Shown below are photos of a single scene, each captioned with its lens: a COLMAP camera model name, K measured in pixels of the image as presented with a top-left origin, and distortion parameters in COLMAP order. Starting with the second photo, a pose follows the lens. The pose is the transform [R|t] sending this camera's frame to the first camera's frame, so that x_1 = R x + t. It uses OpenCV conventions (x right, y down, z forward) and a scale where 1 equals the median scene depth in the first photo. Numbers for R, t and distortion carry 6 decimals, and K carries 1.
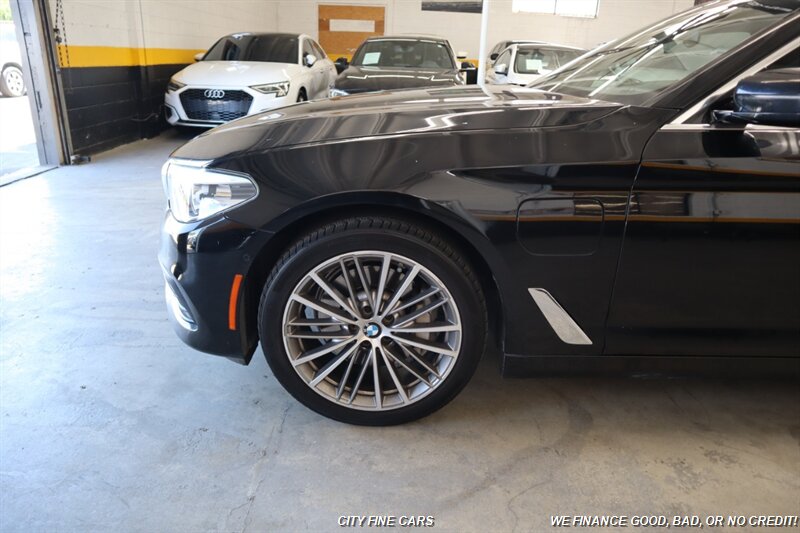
lens RADIAL K [[552.1, 0, 397.8], [0, 552.1, 267.1], [0, 0, 1]] dist [-0.122479, 0.075165]
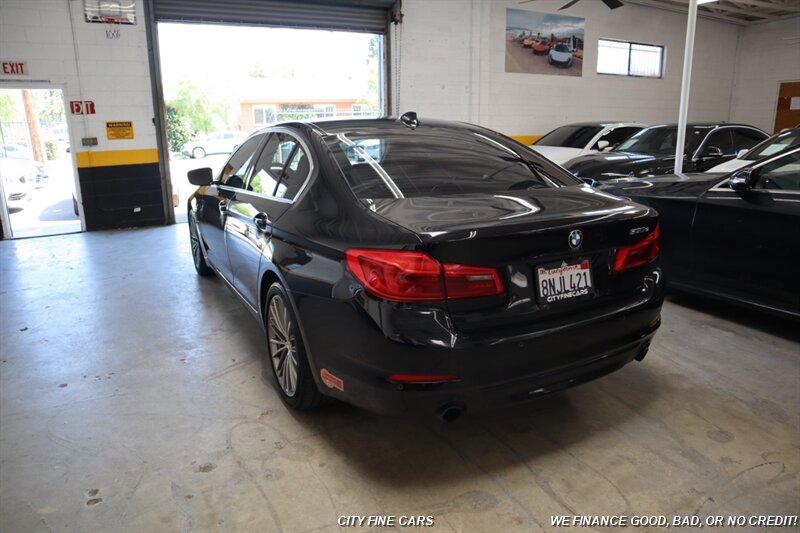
lens RADIAL K [[552.1, 0, 397.8], [0, 552.1, 267.1], [0, 0, 1]] dist [-0.122479, 0.075165]
pose [[0.487269, 0.178478, -0.854818, 3.400761], [-0.282636, 0.958434, 0.039002, -0.209527], [0.826248, 0.222598, 0.517460, 0.331246]]
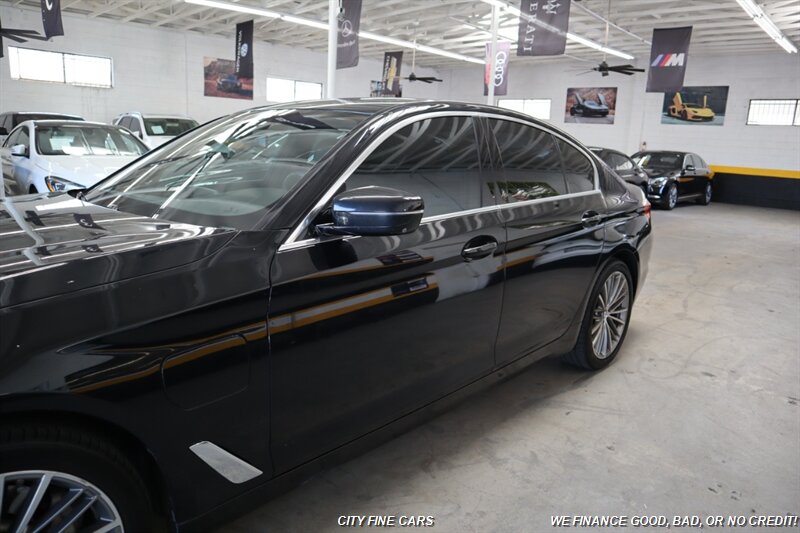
lens RADIAL K [[552.1, 0, 397.8], [0, 552.1, 267.1], [0, 0, 1]] dist [-0.122479, 0.075165]
pose [[0.688688, -0.170180, 0.704803, -0.089499], [0.244430, 0.969655, -0.004710, -0.148783], [-0.682615, 0.175519, 0.709387, 0.088135]]
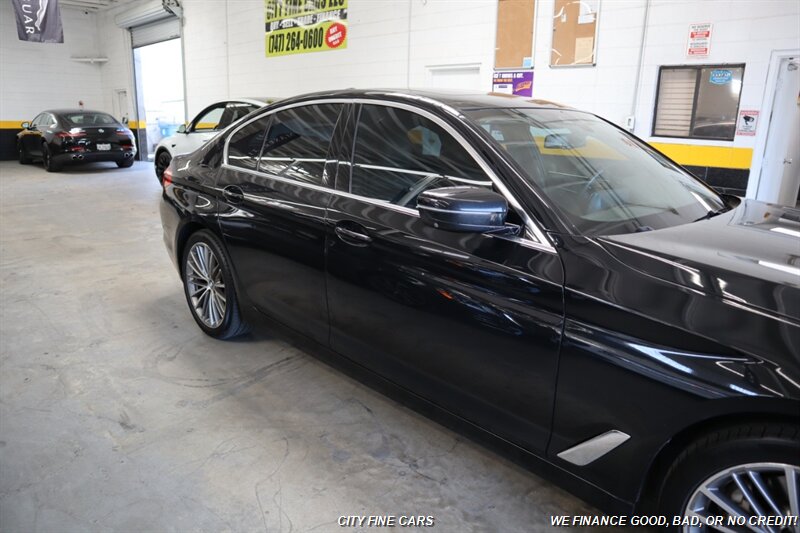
lens RADIAL K [[552.1, 0, 397.8], [0, 552.1, 267.1], [0, 0, 1]] dist [-0.122479, 0.075165]
pose [[-0.717866, -0.237180, 0.654534, -0.005904], [0.201654, 0.829031, 0.521578, -1.165154], [-0.666336, 0.506412, -0.547305, 2.630066]]
